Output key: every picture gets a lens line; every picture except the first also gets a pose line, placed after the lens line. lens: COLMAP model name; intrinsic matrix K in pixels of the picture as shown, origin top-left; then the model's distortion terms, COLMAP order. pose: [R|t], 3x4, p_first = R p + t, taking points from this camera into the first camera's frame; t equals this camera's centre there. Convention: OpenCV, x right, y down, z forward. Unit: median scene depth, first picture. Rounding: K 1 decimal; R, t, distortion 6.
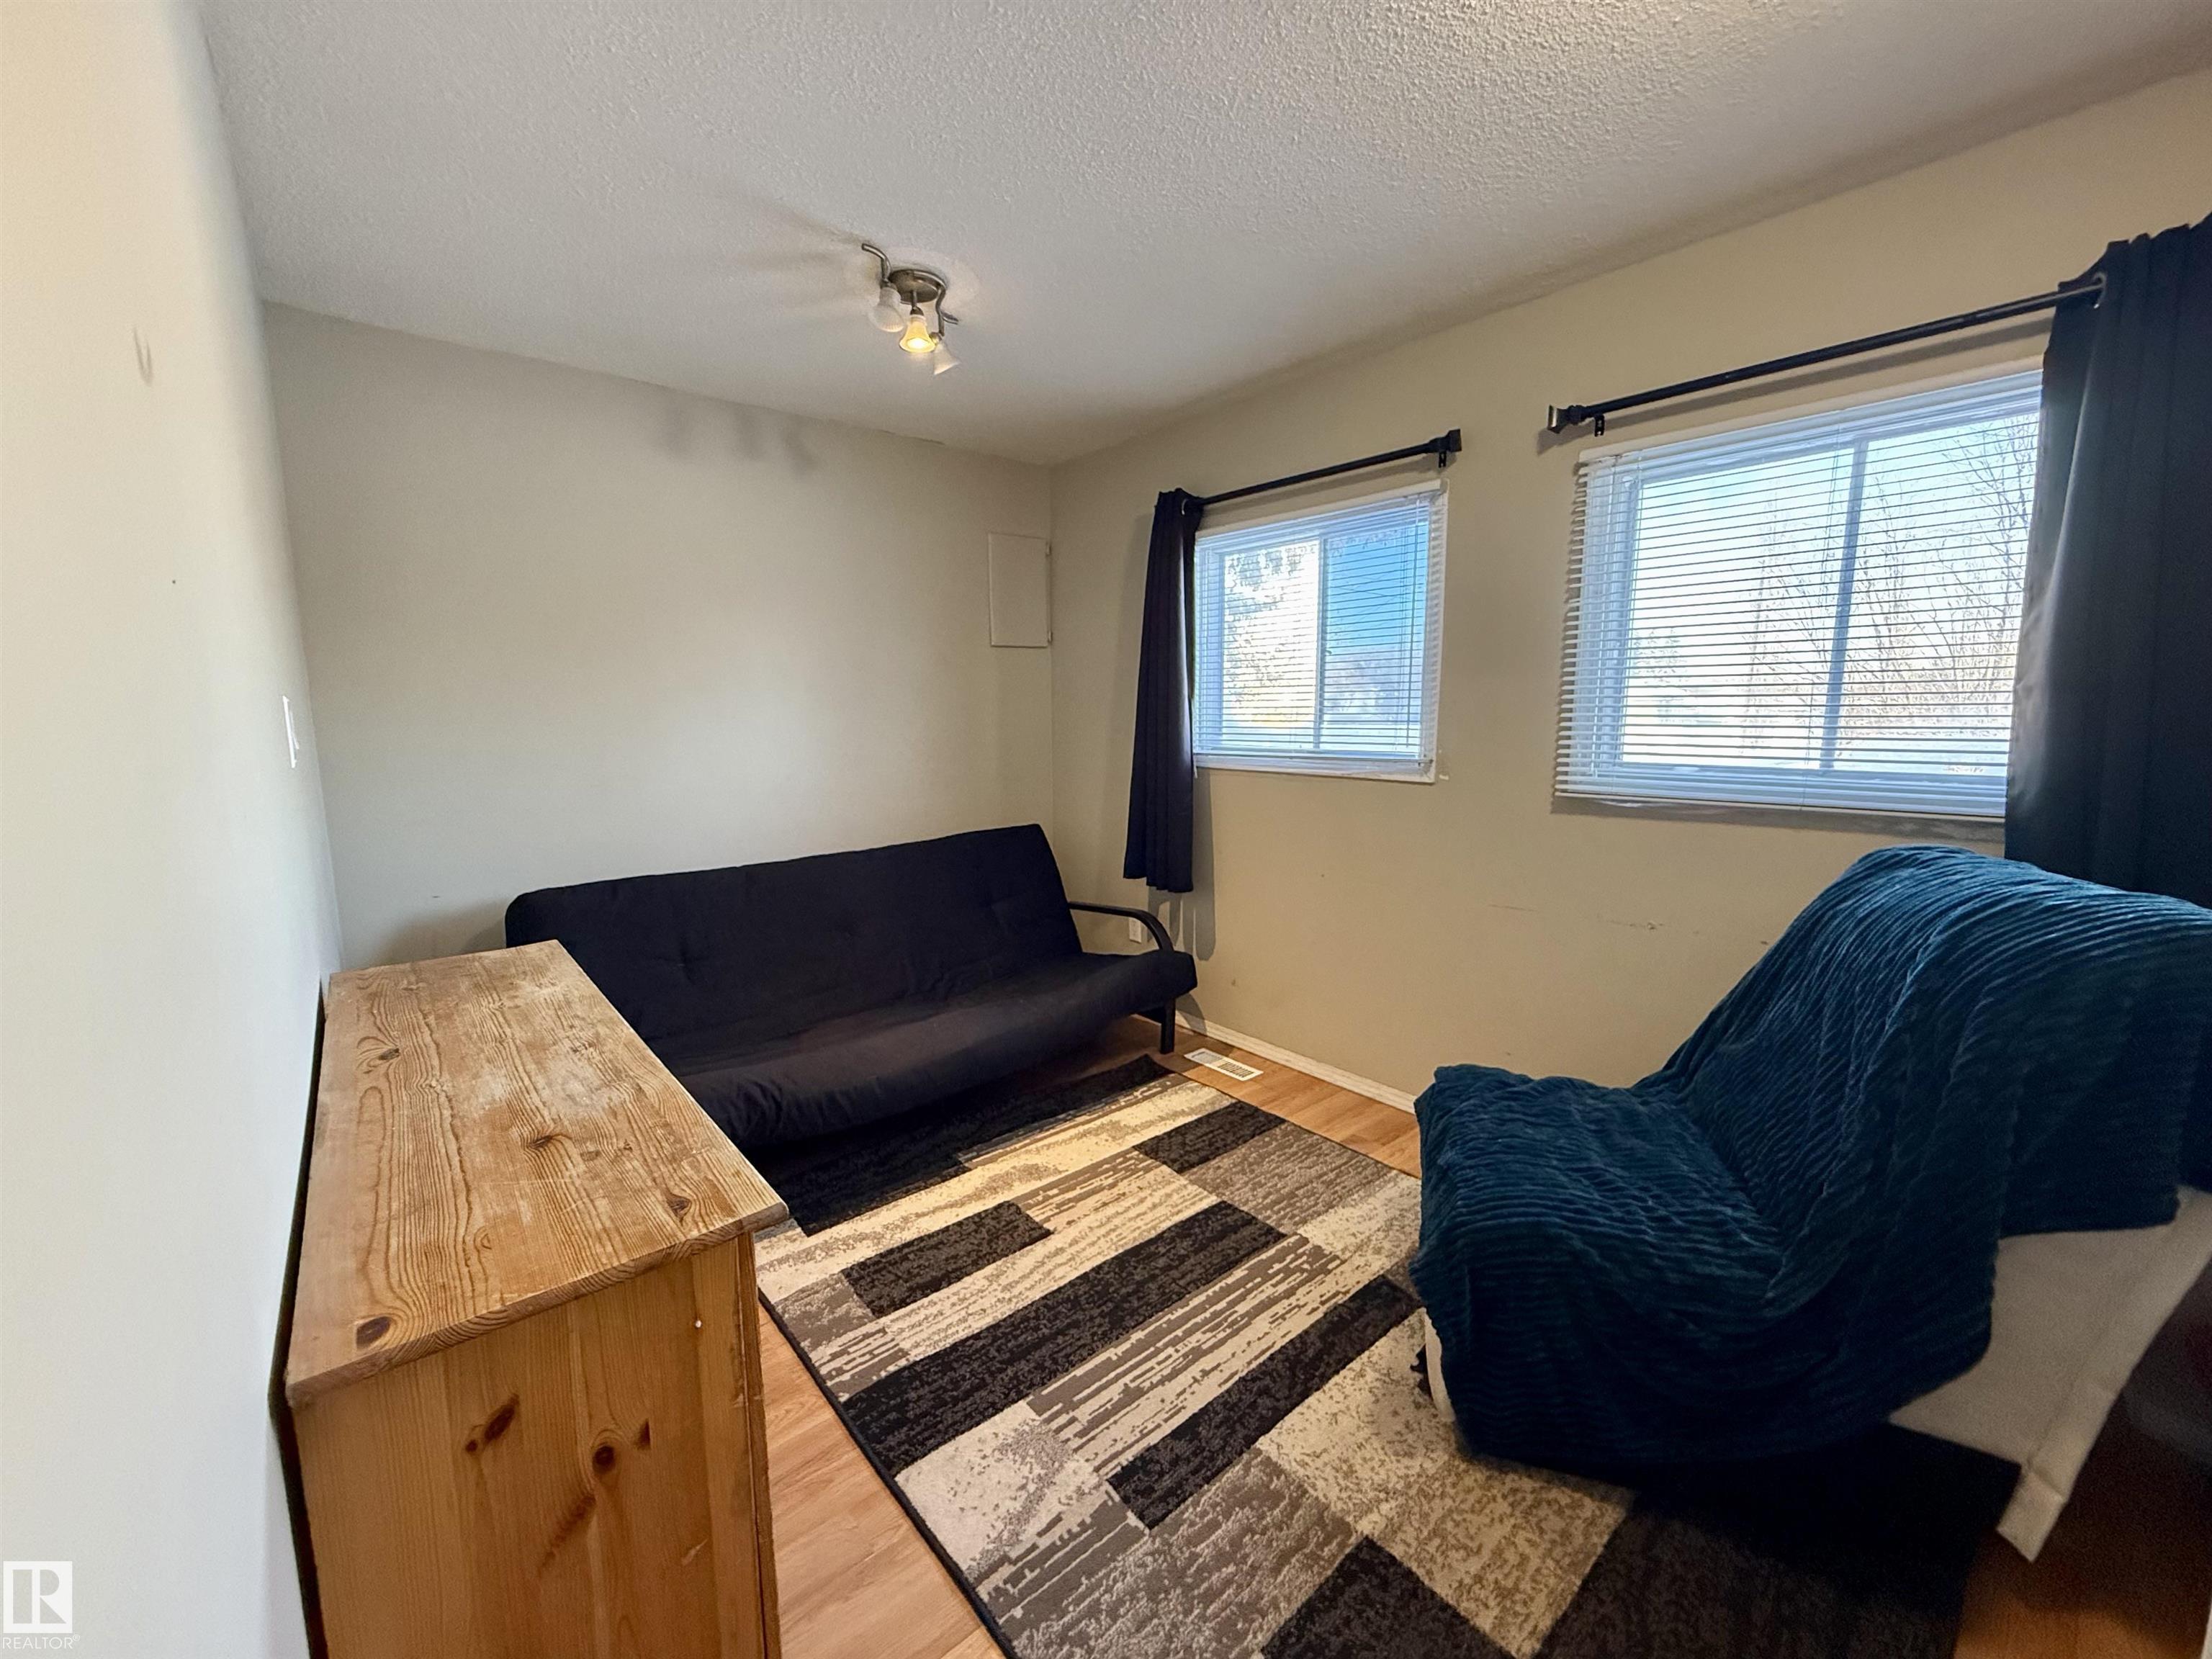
lens RADIAL K [[879.0, 0, 1097.3], [0, 879.0, 831.6], [0, 0, 1]] dist [-0.000526, 0.000054]
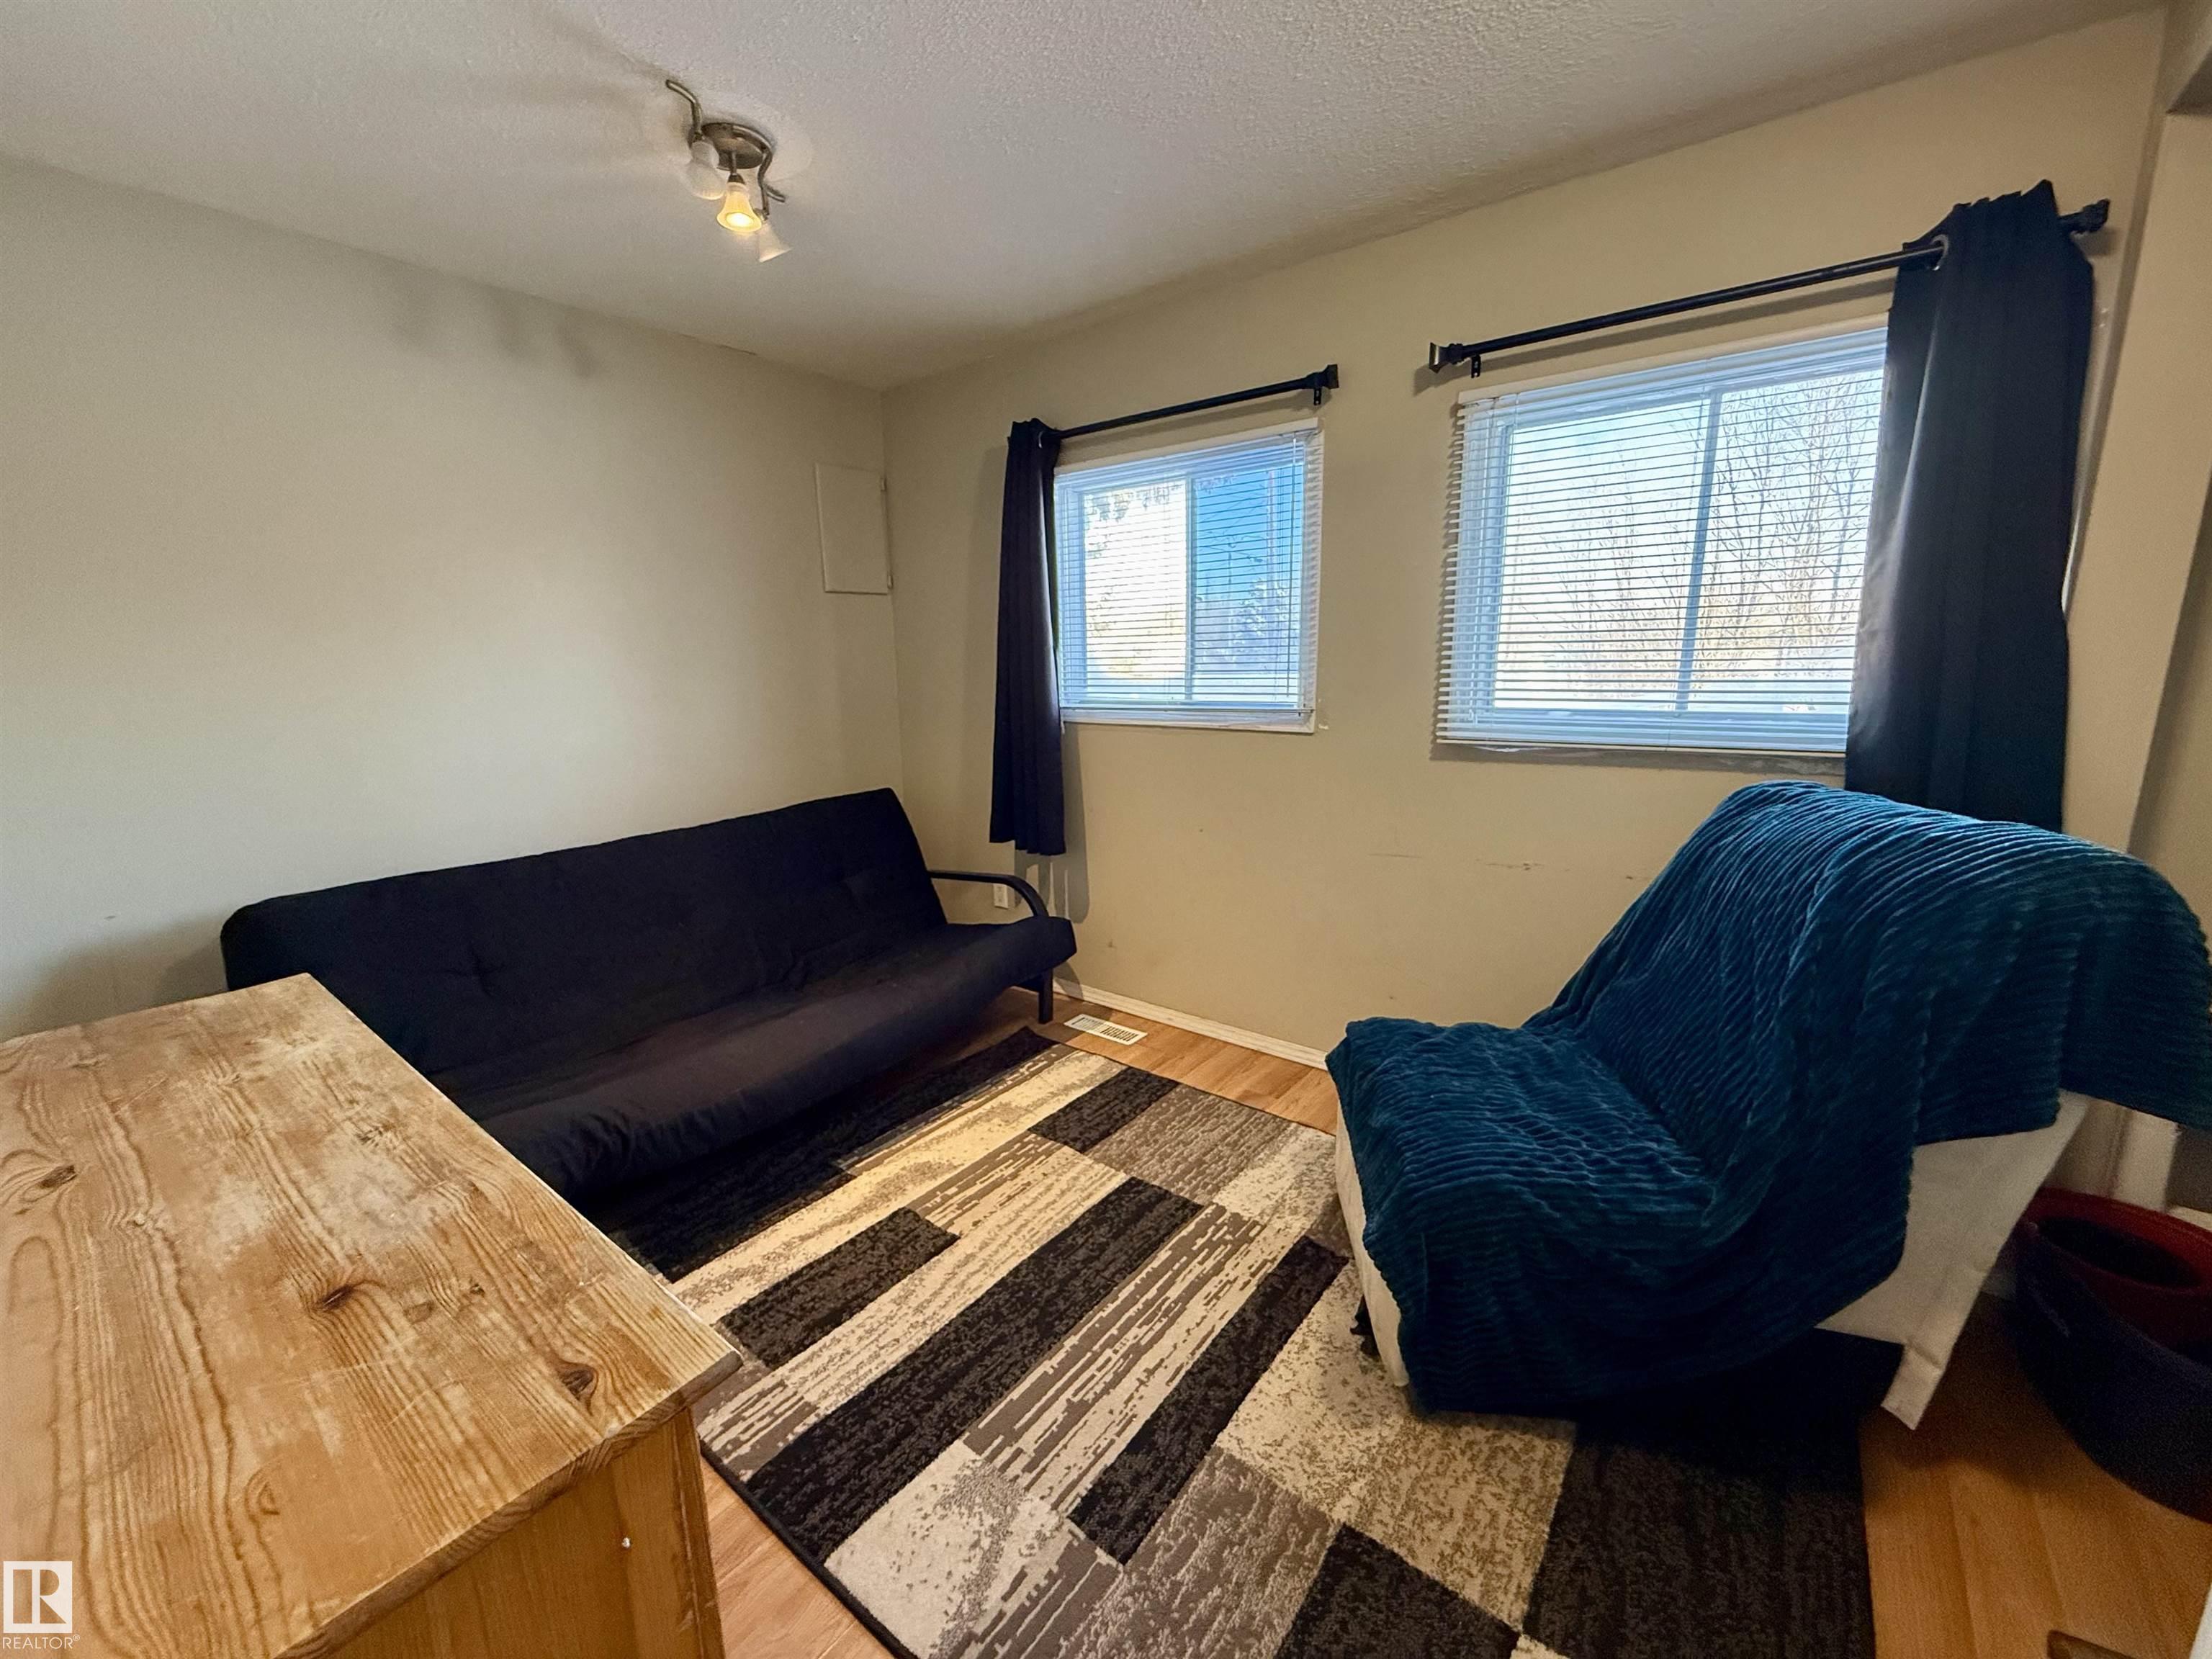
lens RADIAL K [[879.0, 0, 1097.8], [0, 879.0, 831.6], [0, 0, 1]] dist [-0.000526, 0.000054]
pose [[0.978485, -0.050436, 0.200061, -0.087984], [0.039542, 0.997528, 0.058082, -0.017364], [-0.202496, -0.048922, 0.978060, 0.116669]]
